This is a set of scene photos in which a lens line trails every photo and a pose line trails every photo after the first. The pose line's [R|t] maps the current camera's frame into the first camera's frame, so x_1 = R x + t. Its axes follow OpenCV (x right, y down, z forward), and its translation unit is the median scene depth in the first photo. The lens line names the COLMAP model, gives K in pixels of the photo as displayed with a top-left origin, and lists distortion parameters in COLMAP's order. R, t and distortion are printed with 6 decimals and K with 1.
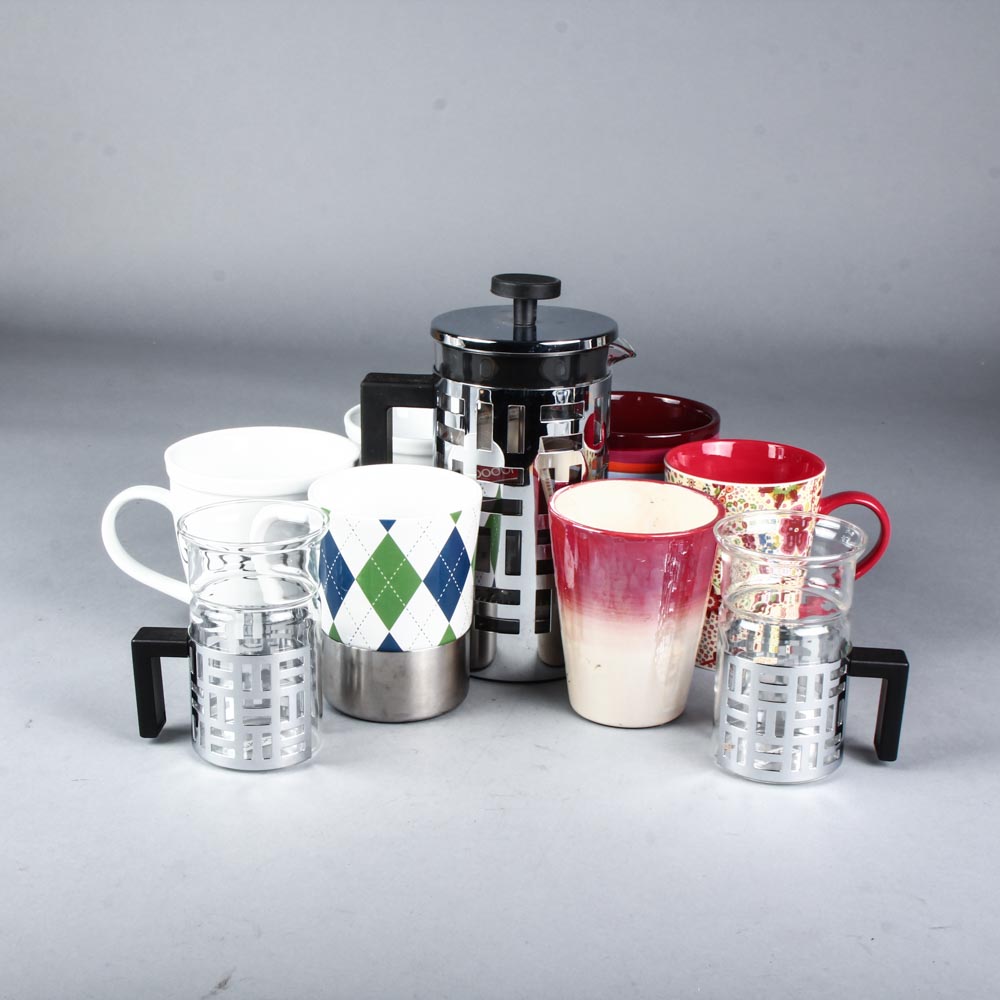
lens RADIAL K [[1651.6, 0, 500.0], [0, 1651.6, 500.0], [0, 0, 1]] dist [-0.086167, 0.014493]
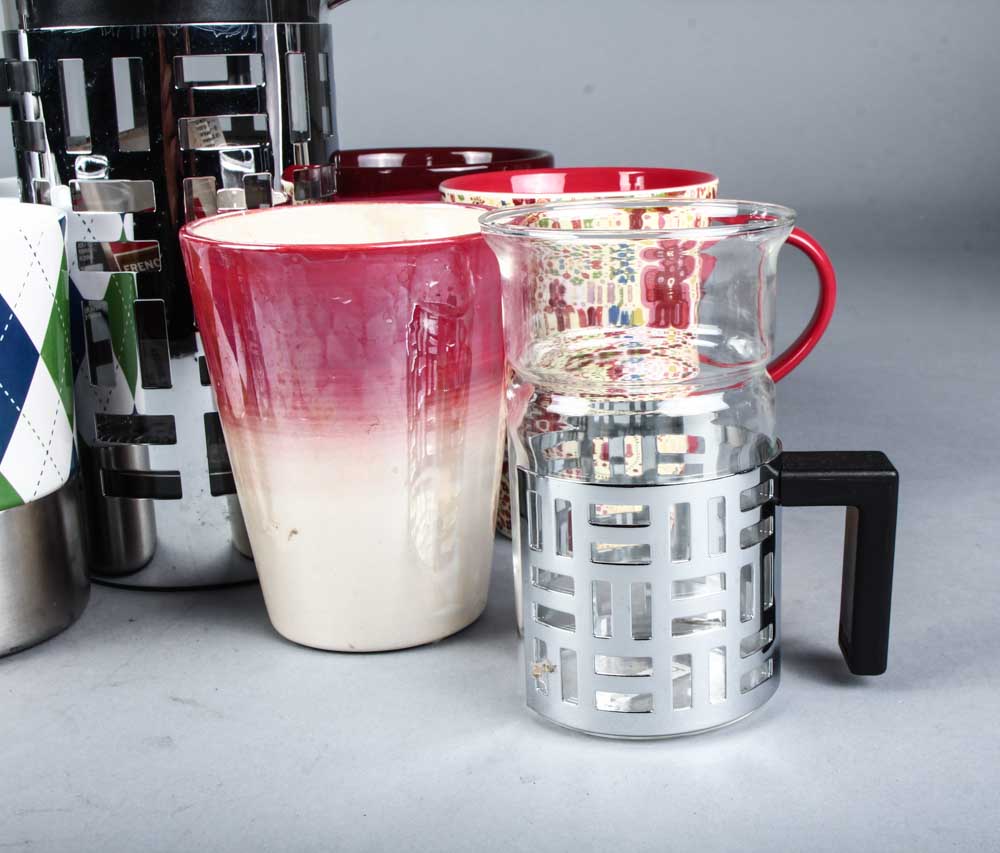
lens RADIAL K [[1423.6, 0, 630.9], [0, 1423.6, 427.2], [0, 0, 1]] dist [-0.089861, 0.036951]
pose [[0.992894, -0.061967, 0.101600, 0.122137], [0.067185, 0.996548, -0.048765, 0.097665], [-0.098228, 0.055245, 0.993629, 0.560791]]
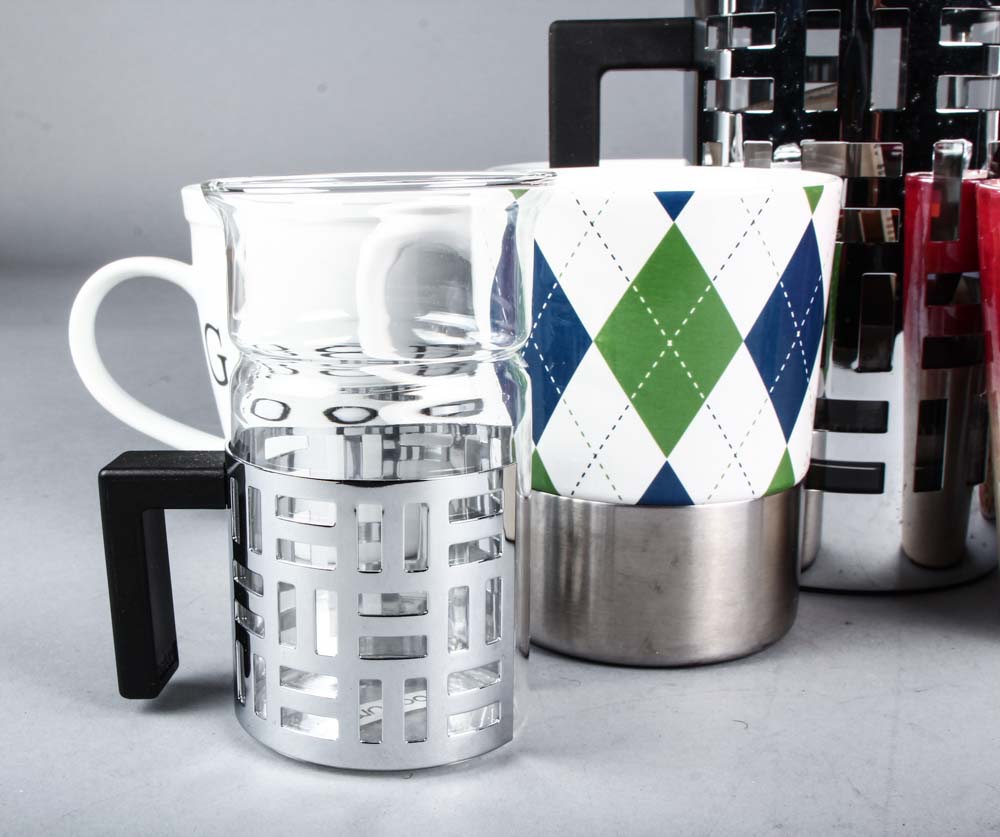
lens RADIAL K [[1405.0, 0, 387.0], [0, 1405.0, 416.0], [0, 0, 1]] dist [-0.096070, 0.105324]
pose [[0.997534, -0.018970, -0.067575, -0.118221], [0.012151, 0.994920, -0.099928, 0.106040], [0.069127, 0.098860, 0.992697, 0.613920]]
